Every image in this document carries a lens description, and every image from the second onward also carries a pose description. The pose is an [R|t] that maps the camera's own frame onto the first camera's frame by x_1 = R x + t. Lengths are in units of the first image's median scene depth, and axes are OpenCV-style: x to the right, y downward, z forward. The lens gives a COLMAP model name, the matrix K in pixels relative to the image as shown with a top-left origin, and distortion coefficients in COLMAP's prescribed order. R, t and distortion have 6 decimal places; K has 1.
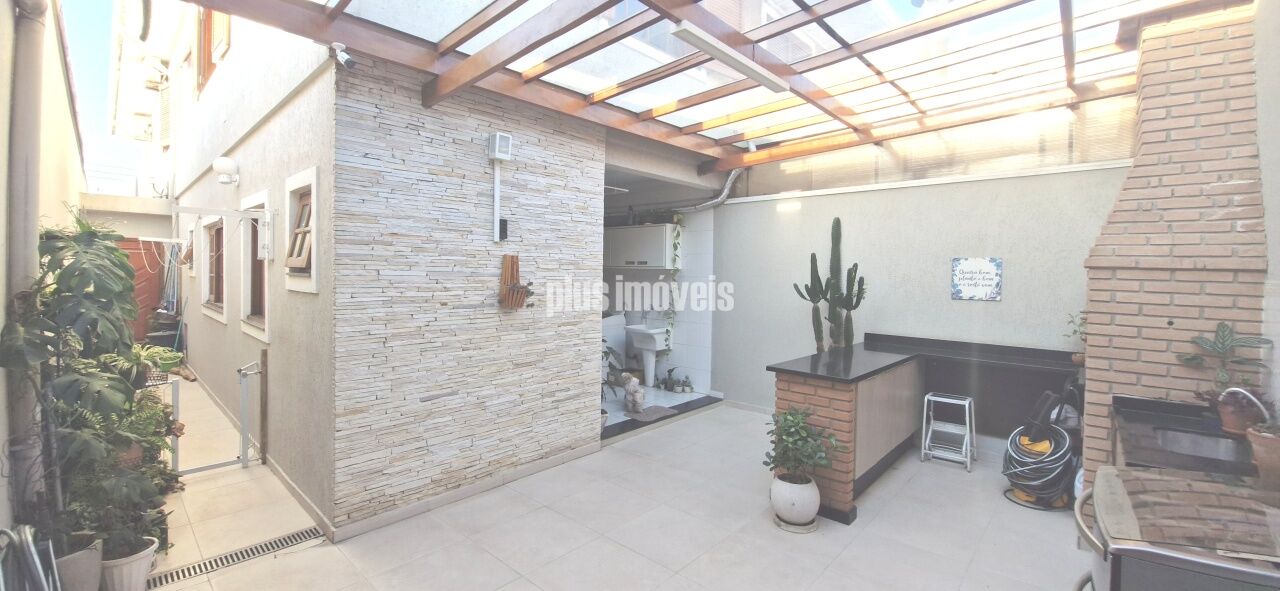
lens RADIAL K [[503.6, 0, 637.4], [0, 503.6, 289.8], [0, 0, 1]] dist [-0.009885, -0.004094]
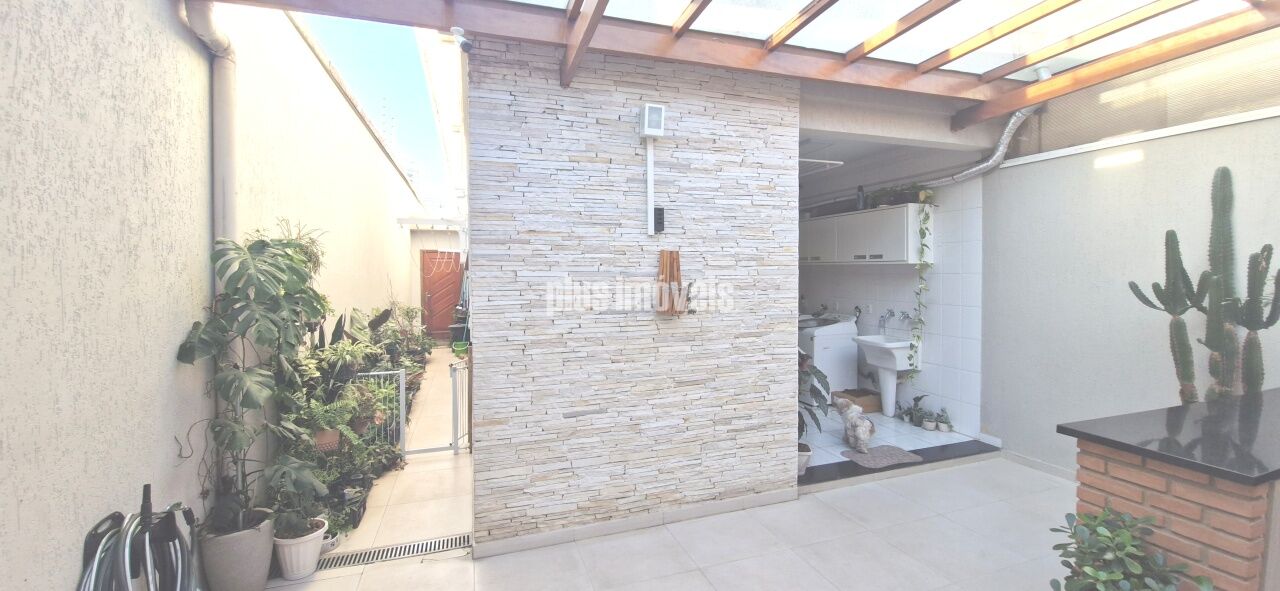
lens RADIAL K [[503.6, 0, 639.4], [0, 503.6, 284.9], [0, 0, 1]] dist [-0.009885, -0.004094]
pose [[0.878369, -0.004795, -0.477959, 0.099892], [0.000234, 0.999954, -0.009600, -0.004071], [0.477983, 0.008321, 0.878330, 0.239017]]
